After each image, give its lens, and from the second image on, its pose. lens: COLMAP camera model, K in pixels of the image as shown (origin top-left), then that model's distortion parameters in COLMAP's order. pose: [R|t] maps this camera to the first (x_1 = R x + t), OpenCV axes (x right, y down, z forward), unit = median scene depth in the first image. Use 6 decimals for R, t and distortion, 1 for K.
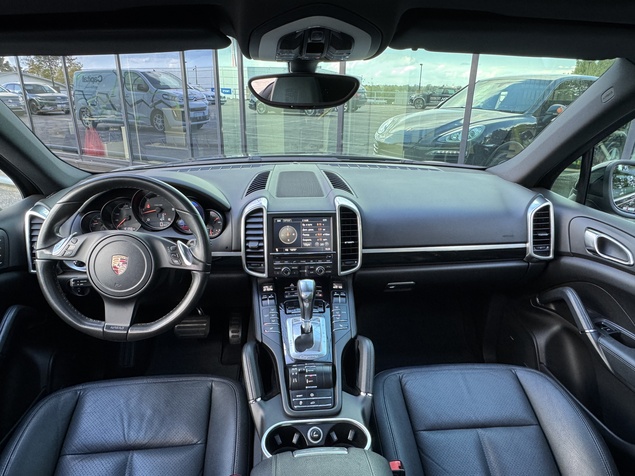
lens RADIAL K [[427.3, 0, 317.5], [0, 427.3, 238.0], [0, 0, 1]] dist [-0.002623, 0.000930]
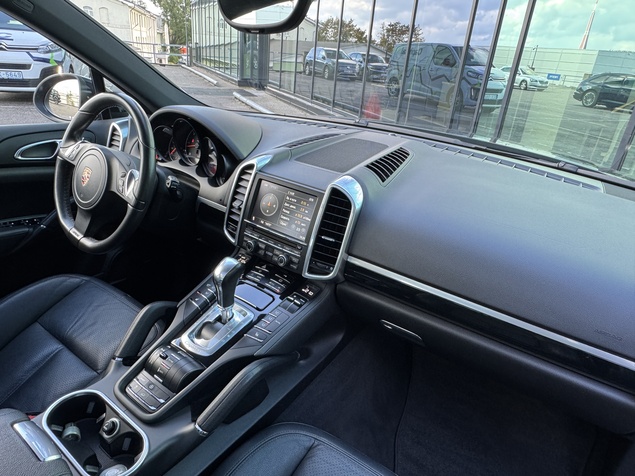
lens RADIAL K [[427.3, 0, 317.5], [0, 427.3, 238.0], [0, 0, 1]] dist [-0.002623, 0.000930]
pose [[0.731047, 0.318516, -0.603422, 0.496036], [-0.298627, 0.944518, 0.136777, -0.084198], [0.613509, 0.080208, 0.785604, 0.425235]]
